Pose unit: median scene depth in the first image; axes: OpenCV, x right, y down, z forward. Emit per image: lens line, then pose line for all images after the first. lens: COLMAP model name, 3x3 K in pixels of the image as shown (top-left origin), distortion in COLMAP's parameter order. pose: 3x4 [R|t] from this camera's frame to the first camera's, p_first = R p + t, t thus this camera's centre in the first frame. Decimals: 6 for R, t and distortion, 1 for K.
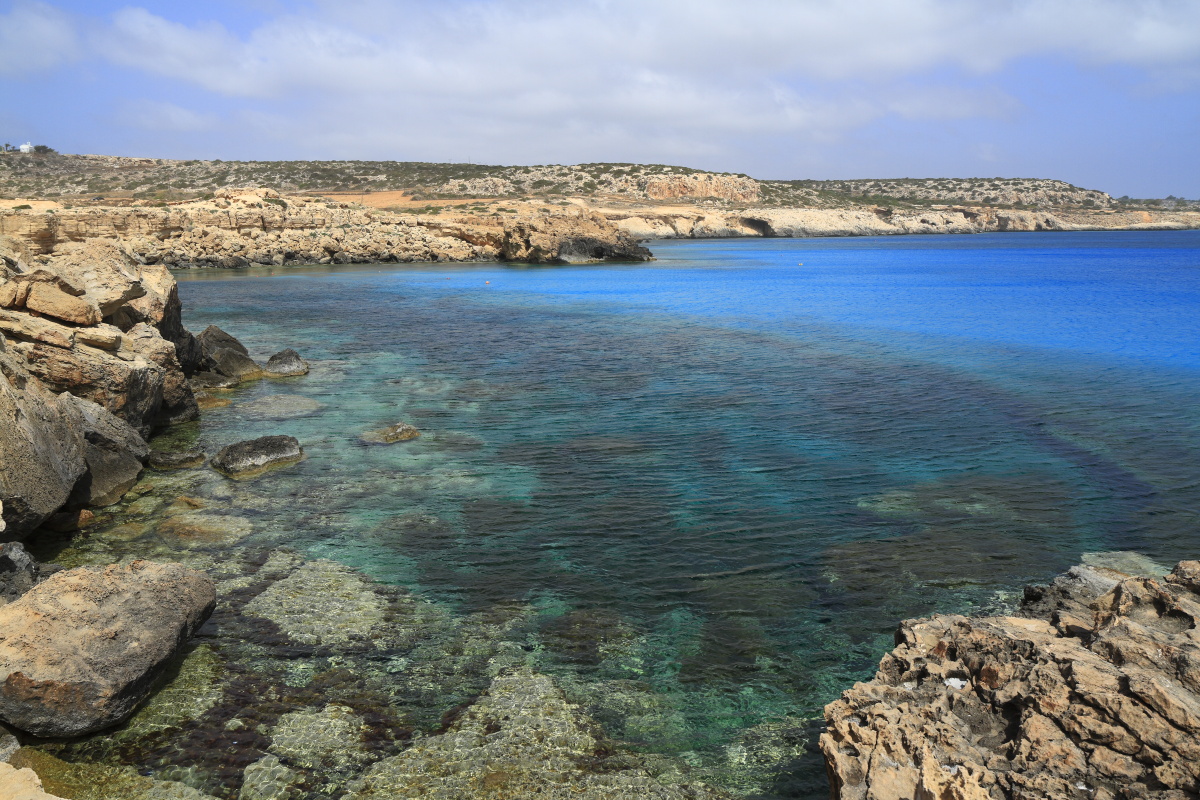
lens RADIAL K [[928.2, 0, 590.1], [0, 928.2, 394.1], [0, 0, 1]] dist [0.002116, -0.004303]
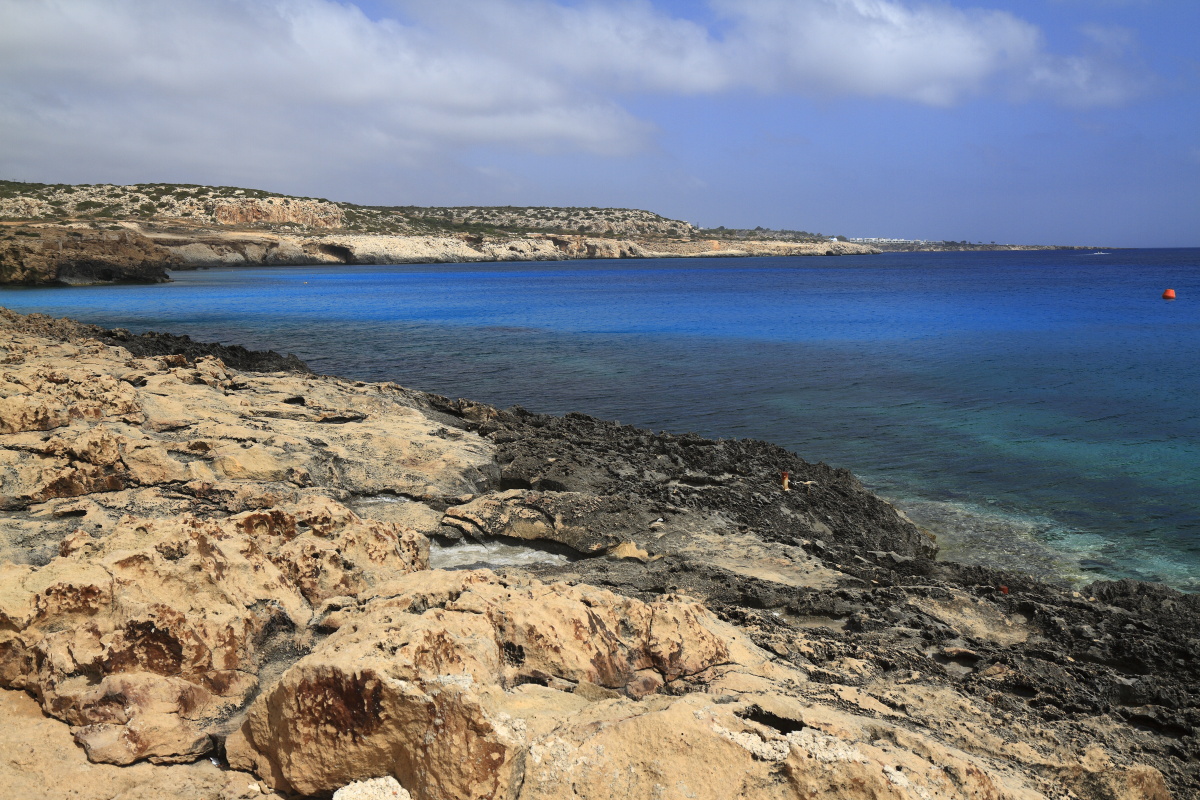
lens RADIAL K [[1049.5, 0, 641.4], [0, 1049.5, 410.8], [0, 0, 1]] dist [0.039897, -0.034443]
pose [[0.927809, -0.056308, 0.368782, 0.054188], [0.068791, 0.997415, -0.020780, 0.027247], [-0.366658, 0.044649, 0.929284, -0.127254]]
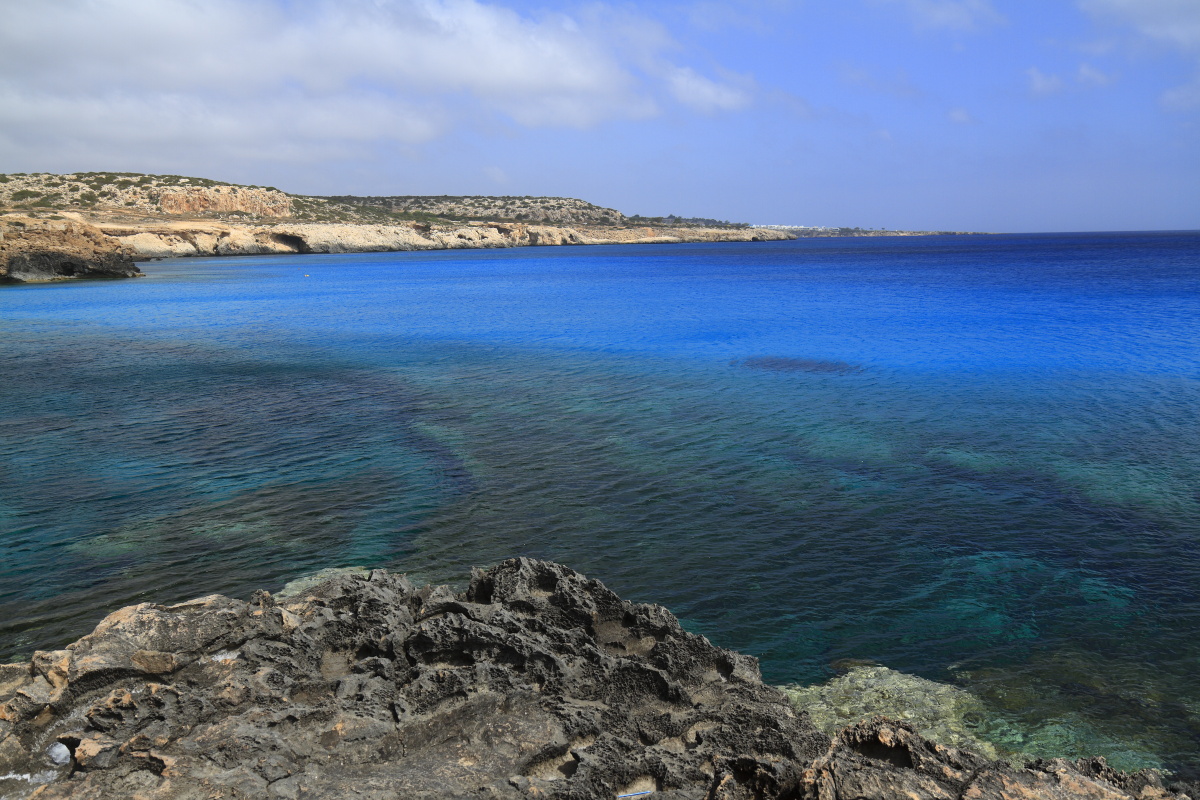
lens RADIAL K [[928.2, 0, 597.1], [0, 928.2, 409.2], [0, 0, 1]] dist [0.002116, -0.004303]
pose [[0.895578, -0.086894, 0.436336, 0.029203], [0.089368, 0.995887, 0.014897, 0.002996], [-0.435836, 0.025653, 0.899661, 0.012221]]
